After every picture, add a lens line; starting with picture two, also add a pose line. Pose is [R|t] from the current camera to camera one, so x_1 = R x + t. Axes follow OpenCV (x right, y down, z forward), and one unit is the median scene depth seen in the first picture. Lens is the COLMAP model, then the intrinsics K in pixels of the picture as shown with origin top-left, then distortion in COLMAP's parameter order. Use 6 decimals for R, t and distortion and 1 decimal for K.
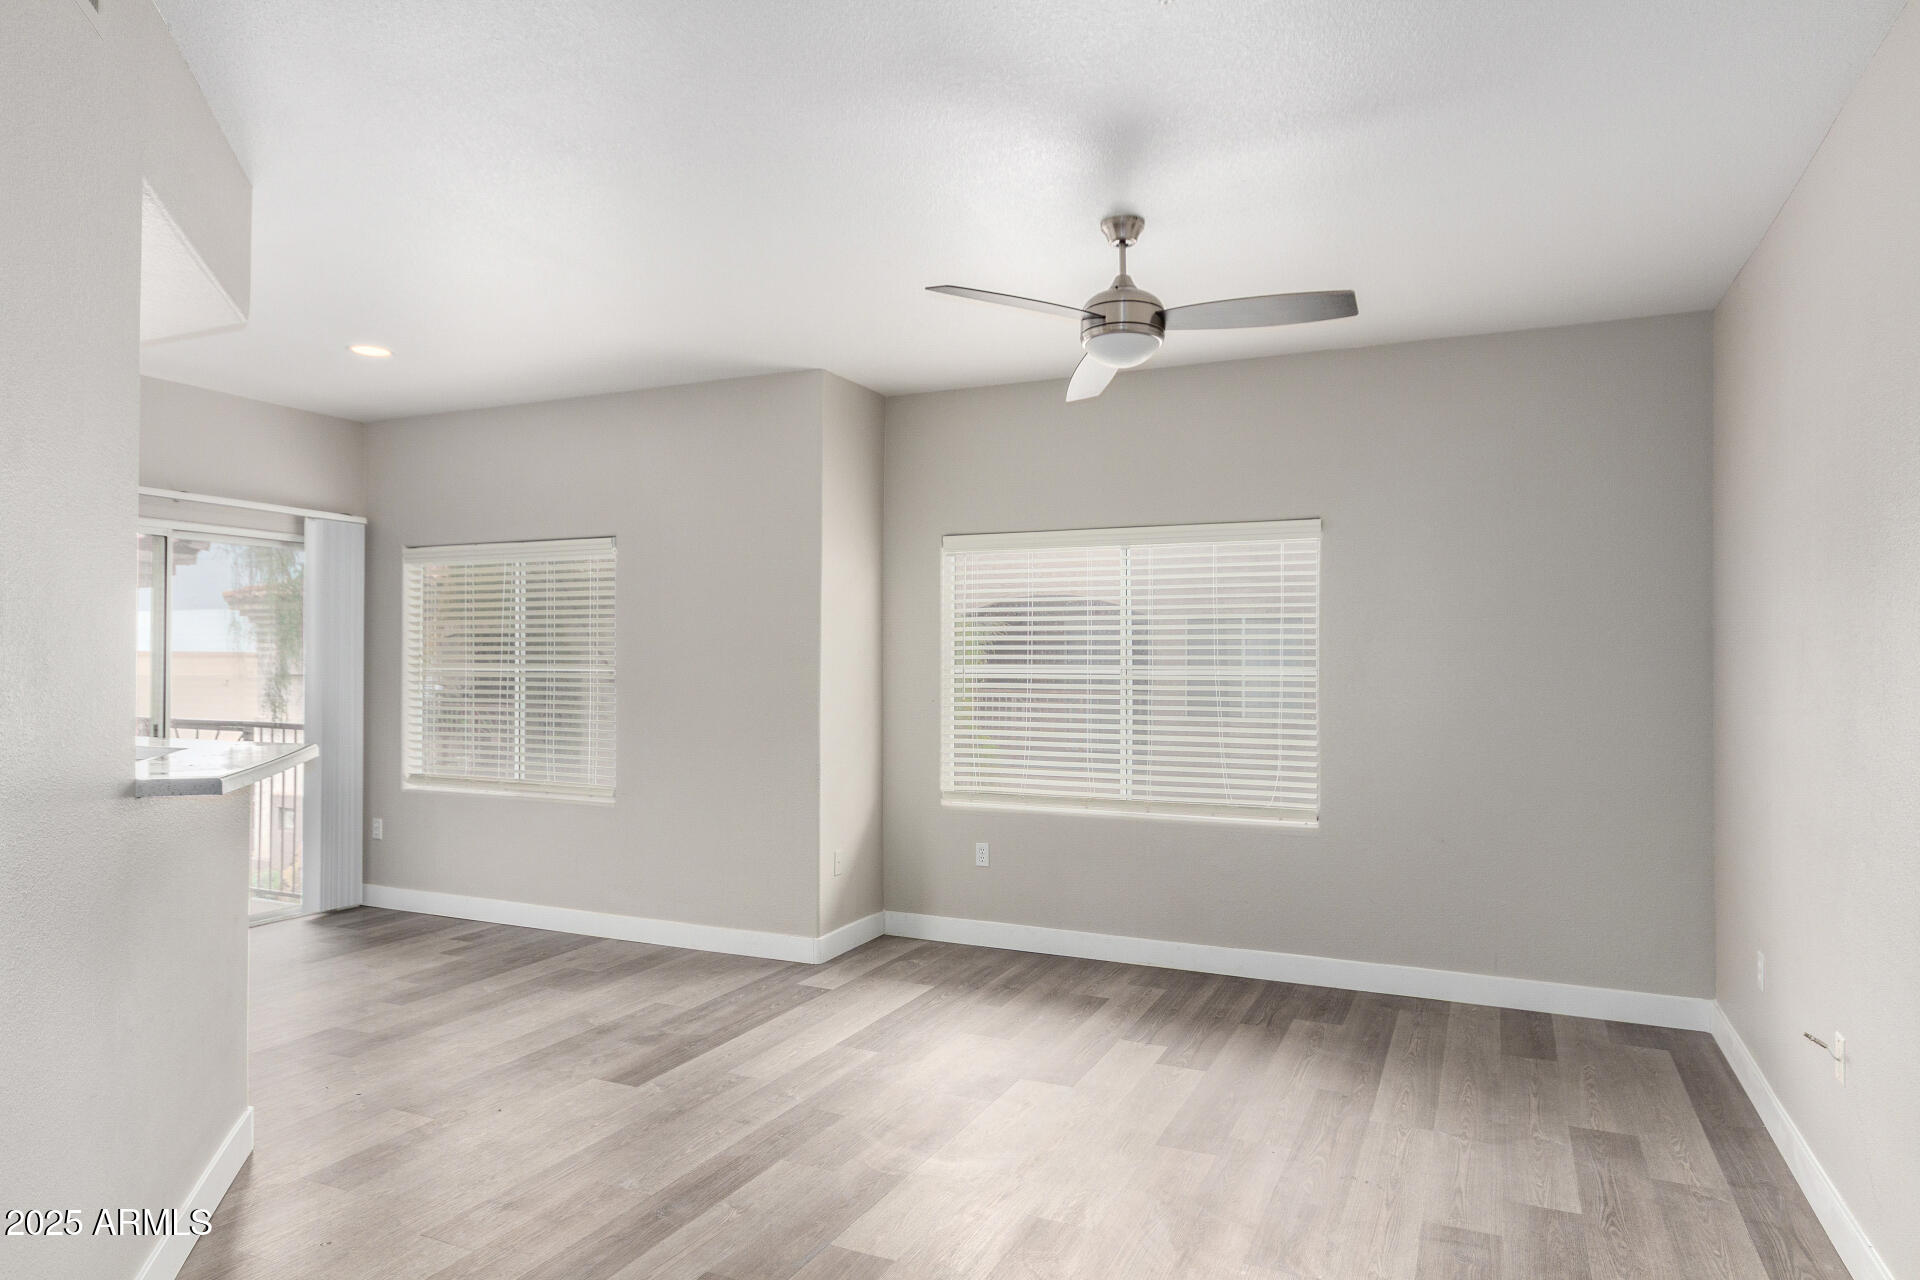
lens RADIAL K [[1150.2, 0, 957.8], [0, 1150.2, 646.7], [0, 0, 1]] dist [-0.001759, -0.000151]
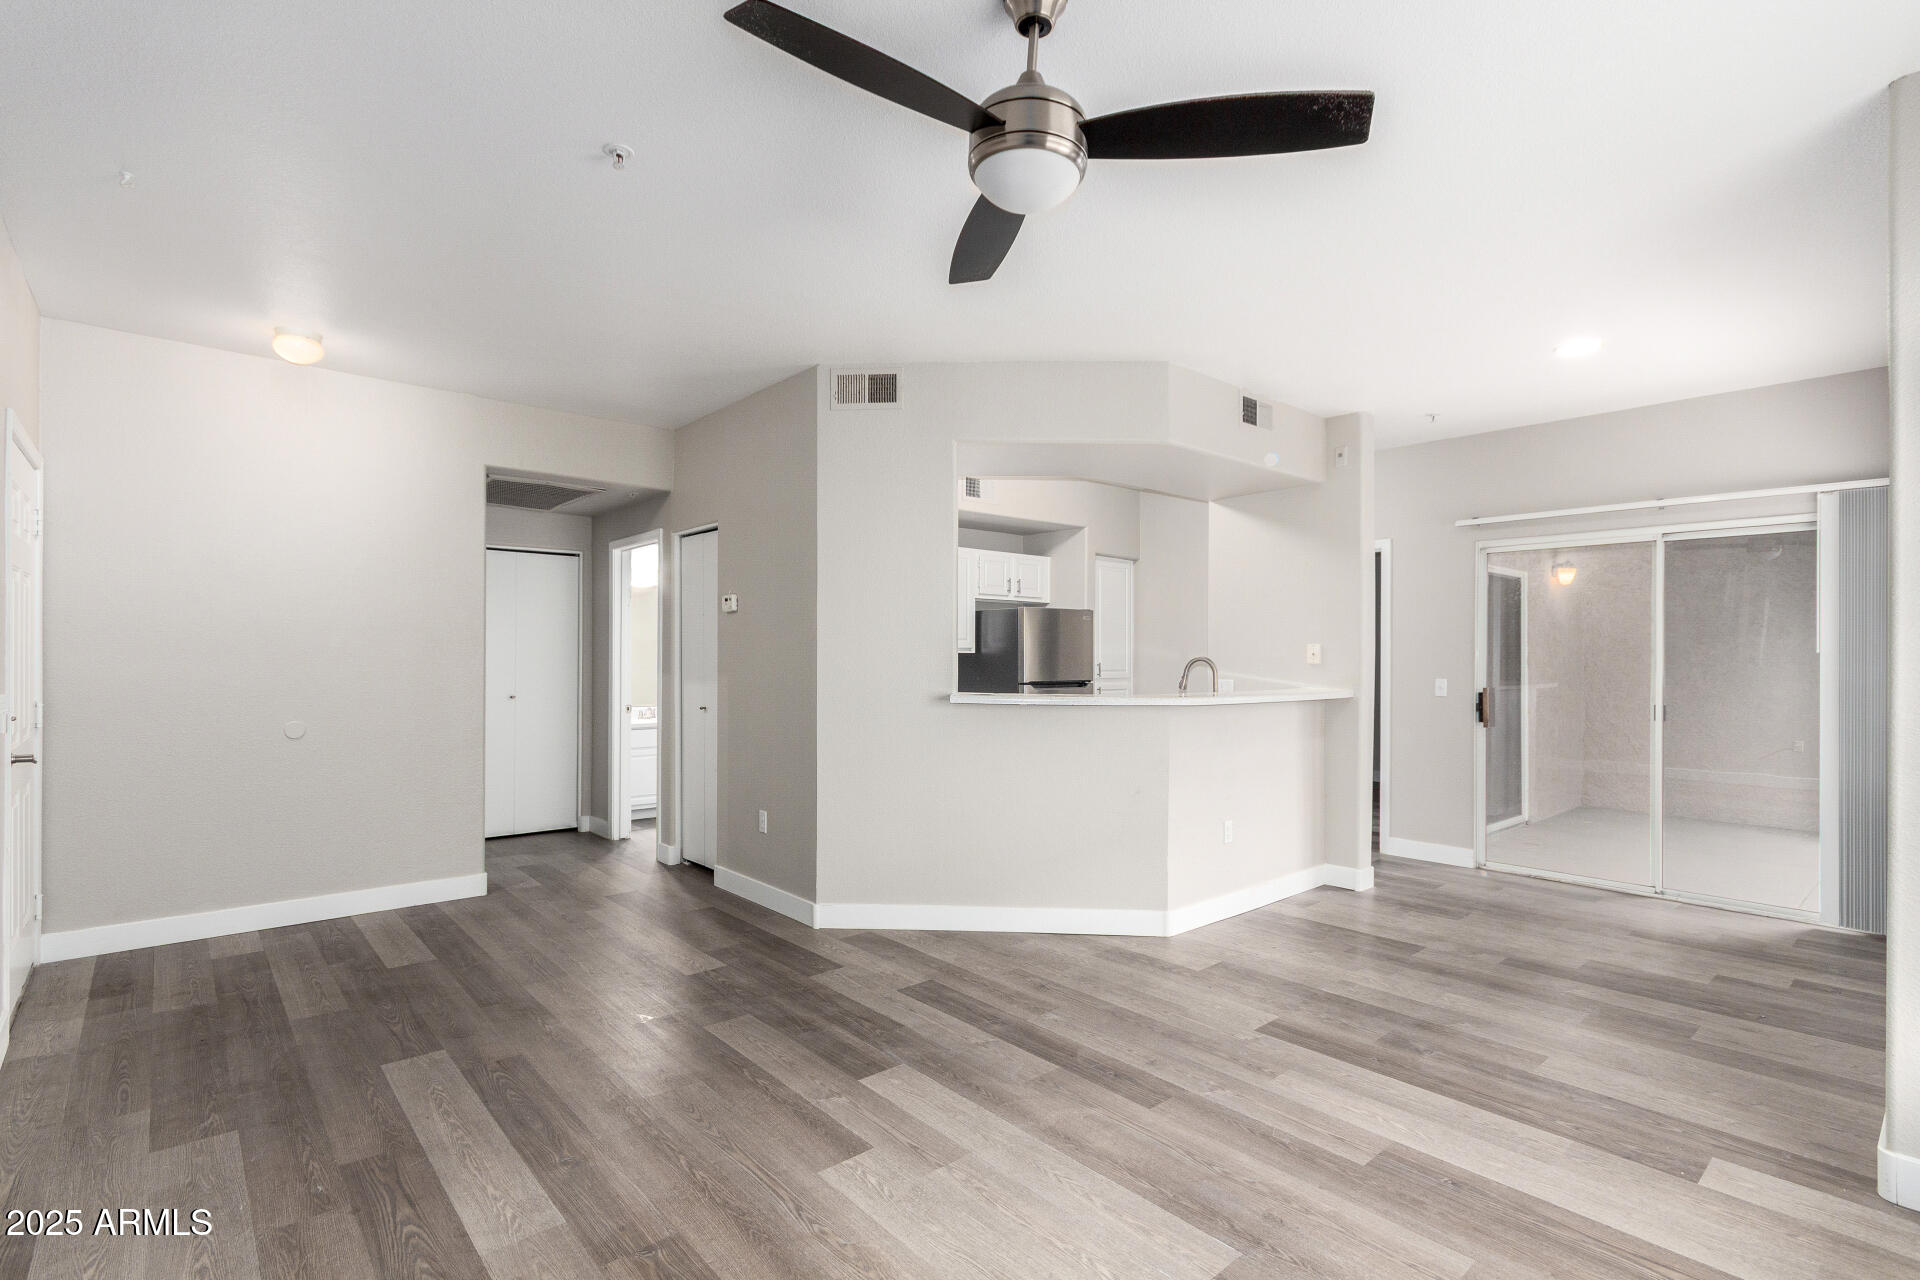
lens RADIAL K [[881.8, 0, 953.4], [0, 881.8, 651.4], [0, 0, 1]] dist [0.003035, 0.000615]
pose [[-0.402188, -0.011189, -0.915489, 0.490594], [0.009221, 0.999825, -0.016271, 0.027471], [0.915511, -0.014986, -0.402014, 0.874585]]
